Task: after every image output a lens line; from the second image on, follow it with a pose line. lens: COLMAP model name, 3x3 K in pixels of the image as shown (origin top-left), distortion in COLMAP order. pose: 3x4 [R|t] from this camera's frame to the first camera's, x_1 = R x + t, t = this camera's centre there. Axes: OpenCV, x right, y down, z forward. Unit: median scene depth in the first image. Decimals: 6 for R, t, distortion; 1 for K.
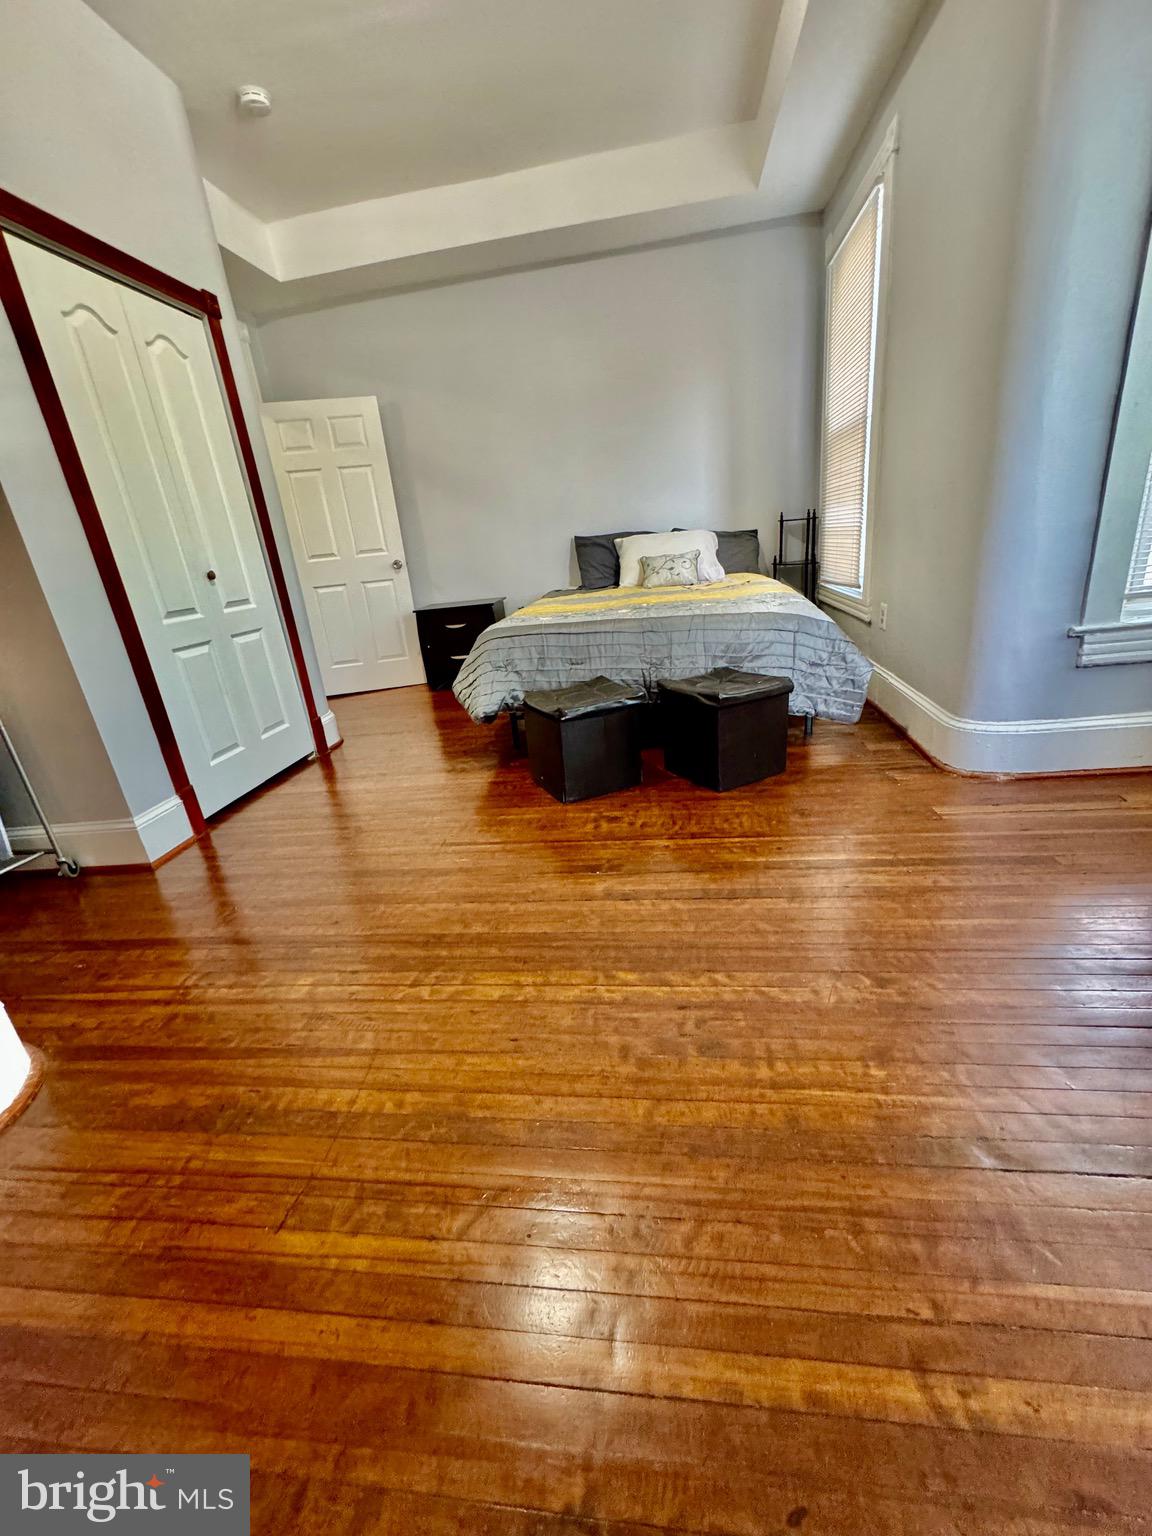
lens RADIAL K [[615.5, 0, 577.8], [0, 615.5, 771.6], [0, 0, 1]] dist [-0.007268, 0.000181]
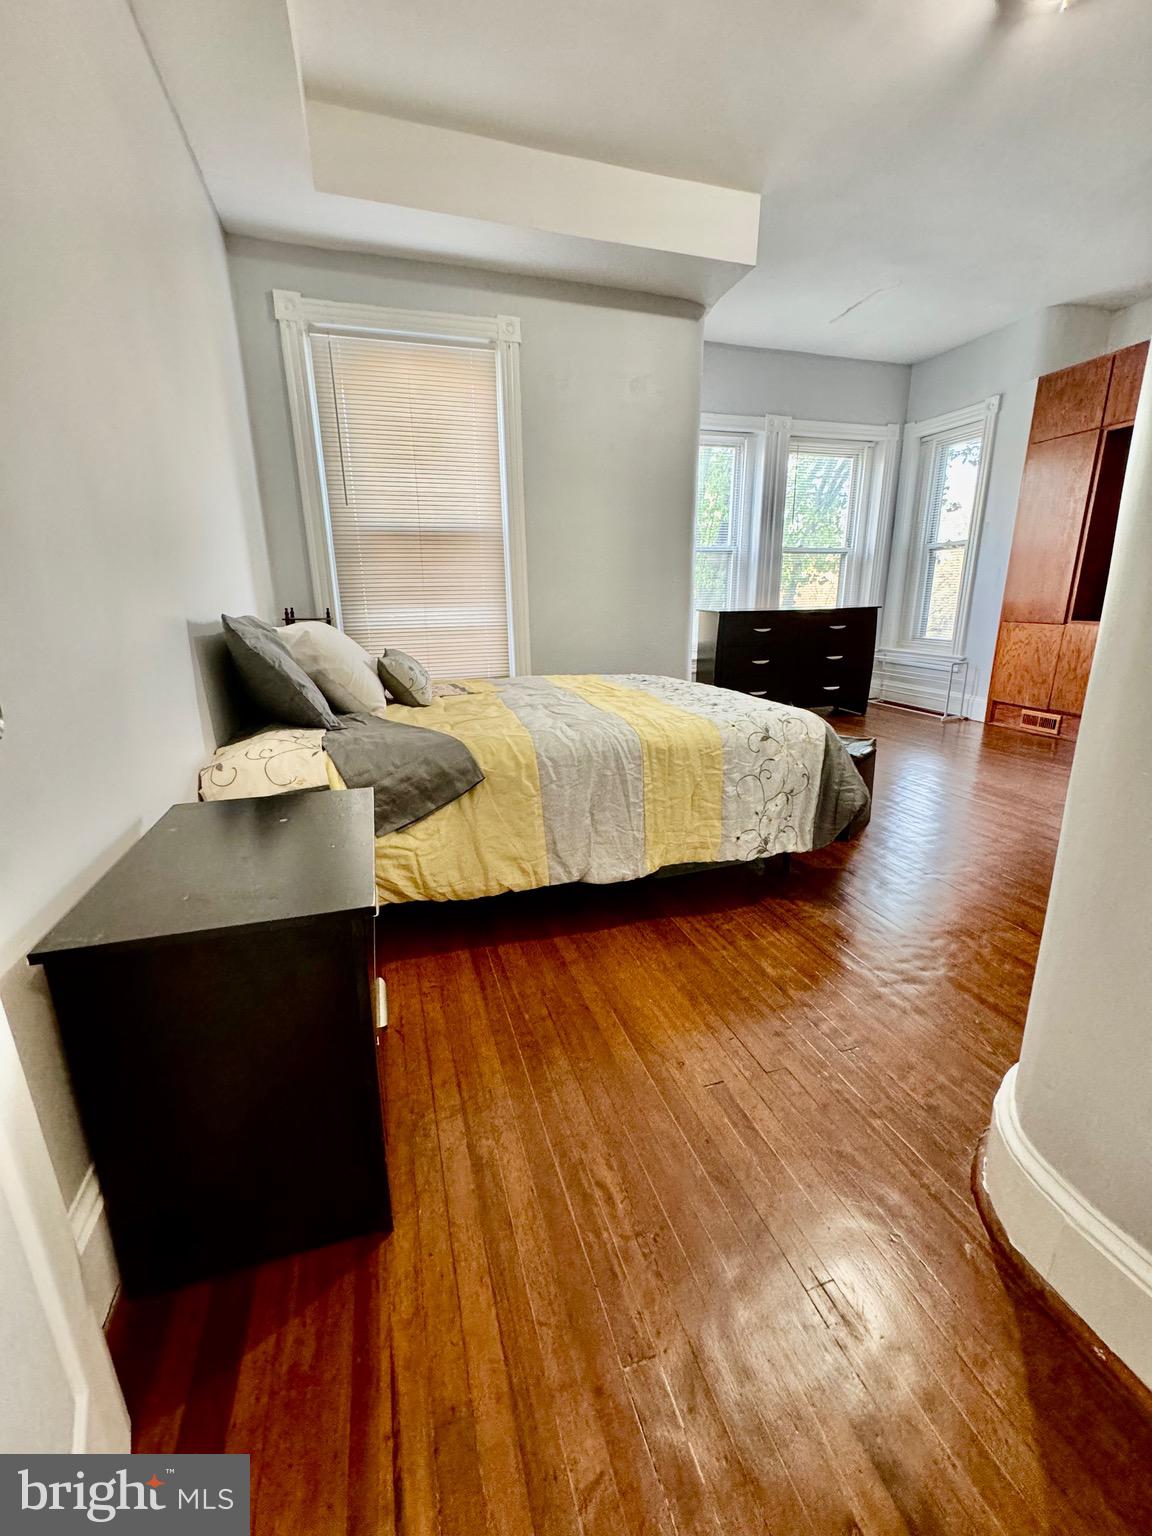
lens RADIAL K [[615.5, 0, 577.8], [0, 615.5, 771.6], [0, 0, 1]] dist [-0.007268, 0.000181]
pose [[-0.424801, -0.136339, 0.894961, -0.754539], [0.367841, 0.877312, 0.308249, -0.537602], [-0.827186, 0.460148, -0.322532, 1.595703]]
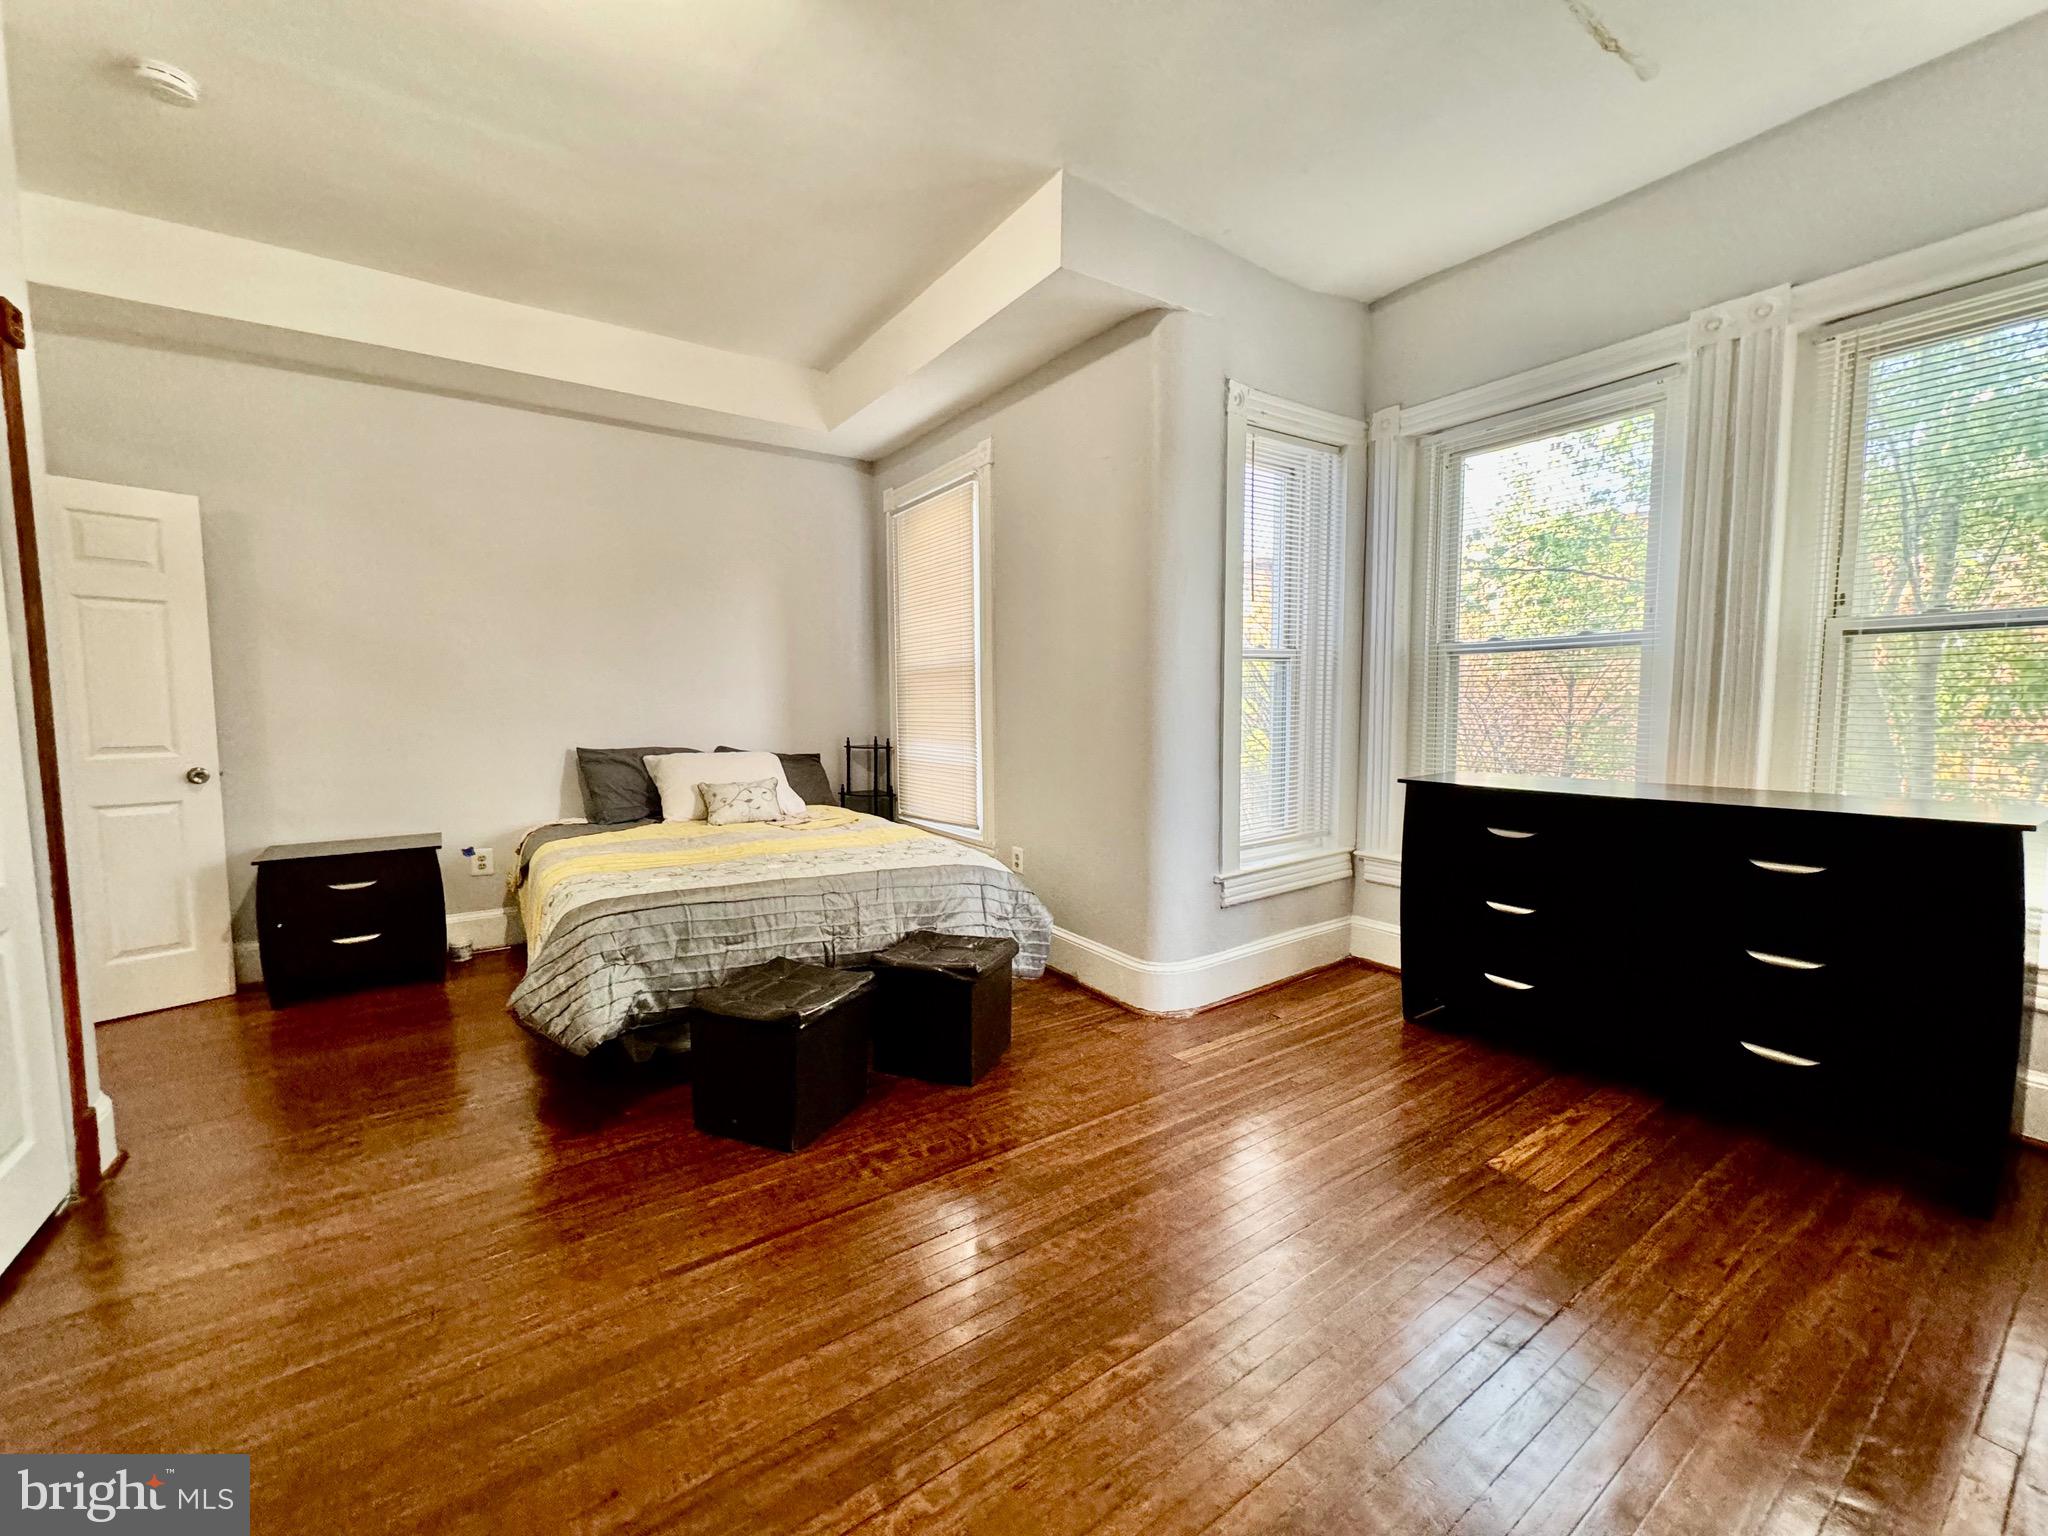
lens RADIAL K [[820.7, 0, 1024.0], [0, 820.7, 768.0], [0, 0, 1]] dist [-0.007268, 0.000181]
pose [[0.734319, 0.042833, 0.677452, -0.424493], [0.169592, 0.954781, -0.244195, -0.082308], [-0.657278, 0.294208, 0.693850, 0.057468]]
